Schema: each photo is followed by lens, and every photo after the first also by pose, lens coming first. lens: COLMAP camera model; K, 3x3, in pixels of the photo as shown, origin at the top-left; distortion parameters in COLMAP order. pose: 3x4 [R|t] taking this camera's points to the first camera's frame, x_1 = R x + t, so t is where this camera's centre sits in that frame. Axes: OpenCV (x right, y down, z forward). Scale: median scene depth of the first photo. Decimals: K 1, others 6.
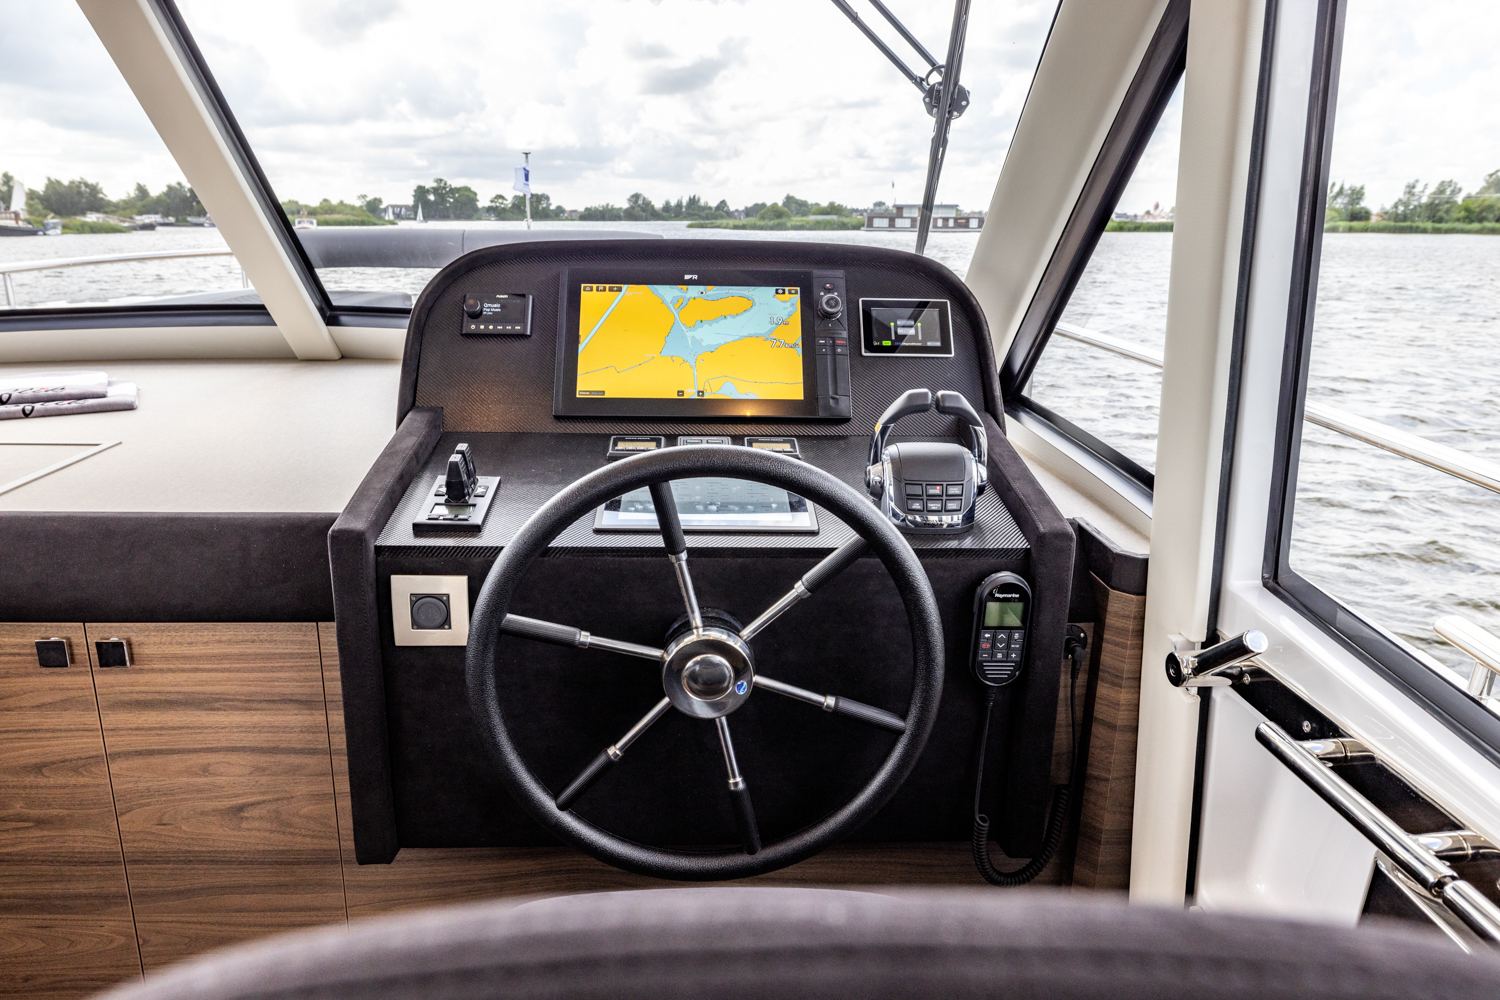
lens RADIAL K [[1053.6, 0, 704.1], [0, 1053.6, 494.9], [0, 0, 1]] dist [0.002113, 0.002520]
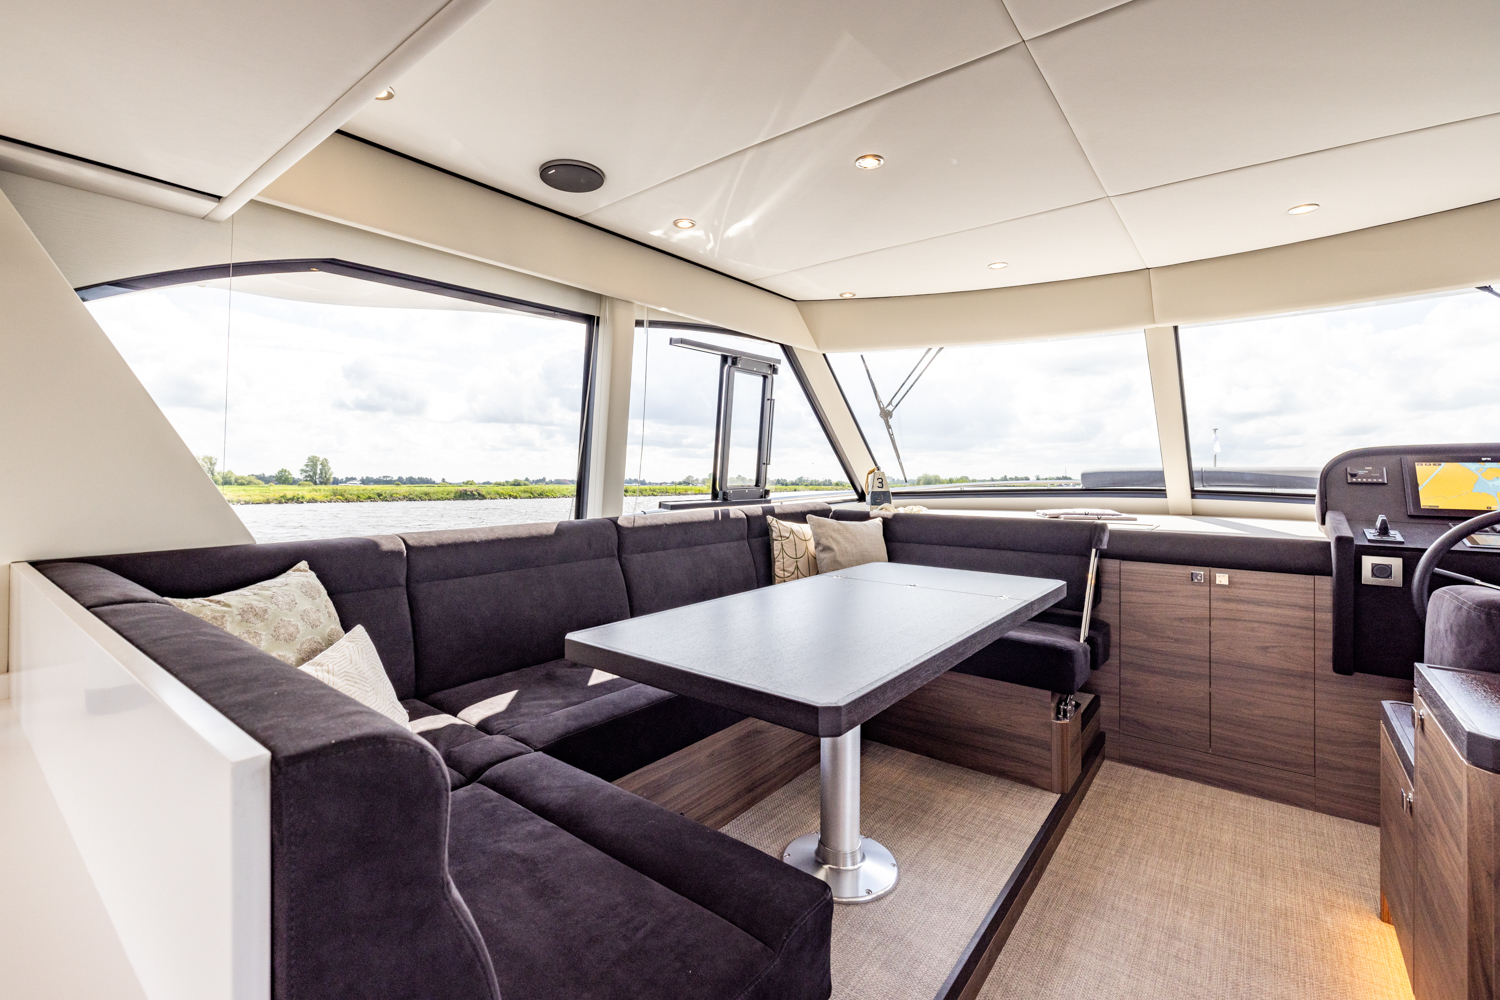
lens RADIAL K [[653.0, 0, 728.3], [0, 653.0, 464.1], [0, 0, 1]] dist [0.000382, 0.000501]
pose [[0.765467, -0.014011, -0.643322, -0.414407], [-0.167087, 0.961142, -0.219744, 0.442713], [0.621403, 0.275698, 0.733382, -1.183358]]
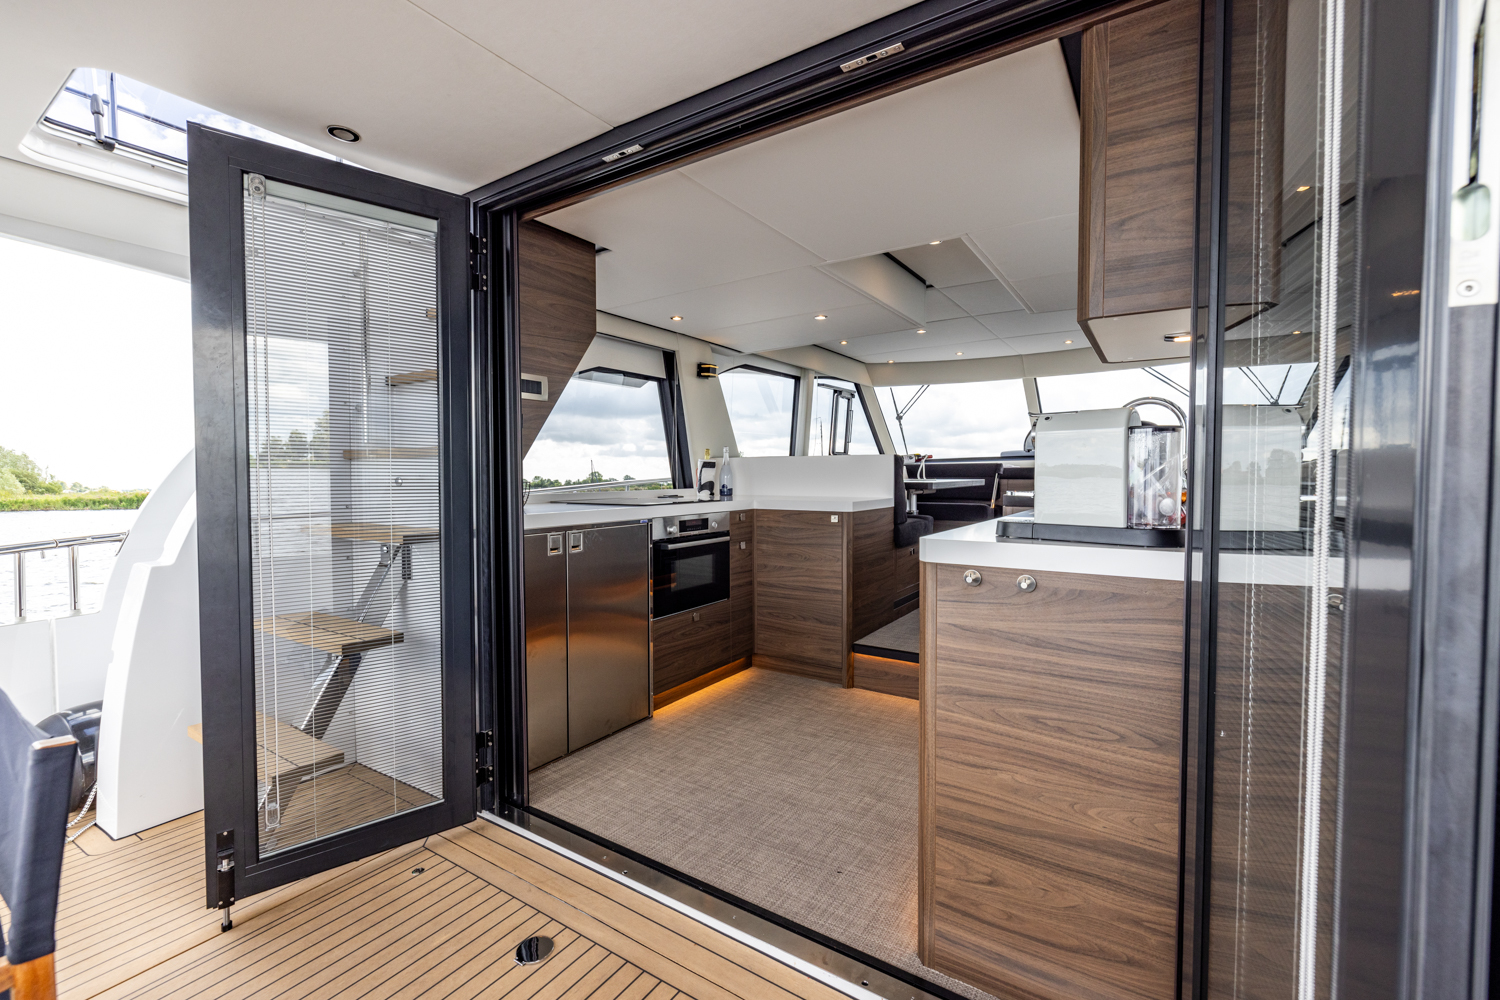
lens RADIAL K [[639.0, 0, 750.7], [0, 639.0, 488.5], [0, 0, 1]] dist [-0.003979, -0.000188]
pose [[0.826319, -0.001626, -0.563200, 0.233065], [-0.136650, 0.969536, -0.203290, 1.284702], [0.546374, 0.244943, 0.800924, -3.436628]]
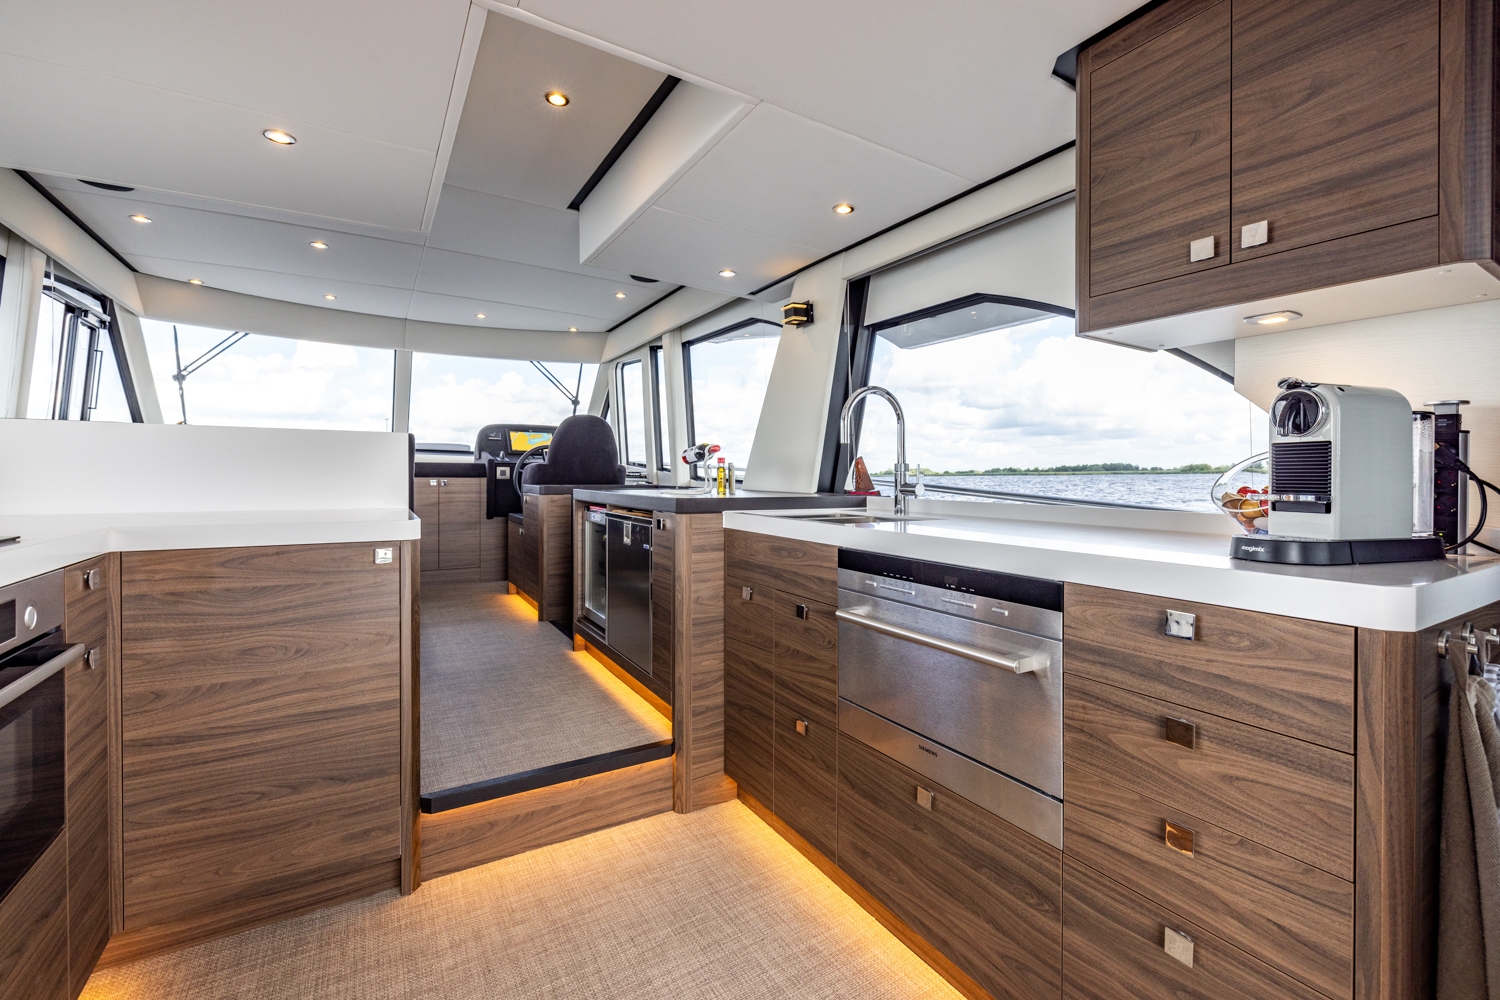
lens RADIAL K [[639.0, 0, 750.7], [0, 639.0, 488.5], [0, 0, 1]] dist [-0.003979, -0.000188]
pose [[0.866926, -0.017324, 0.498136, -0.803960], [0.137045, 0.969162, -0.204800, 1.083536], [-0.479227, 0.245813, 0.842566, -2.667011]]
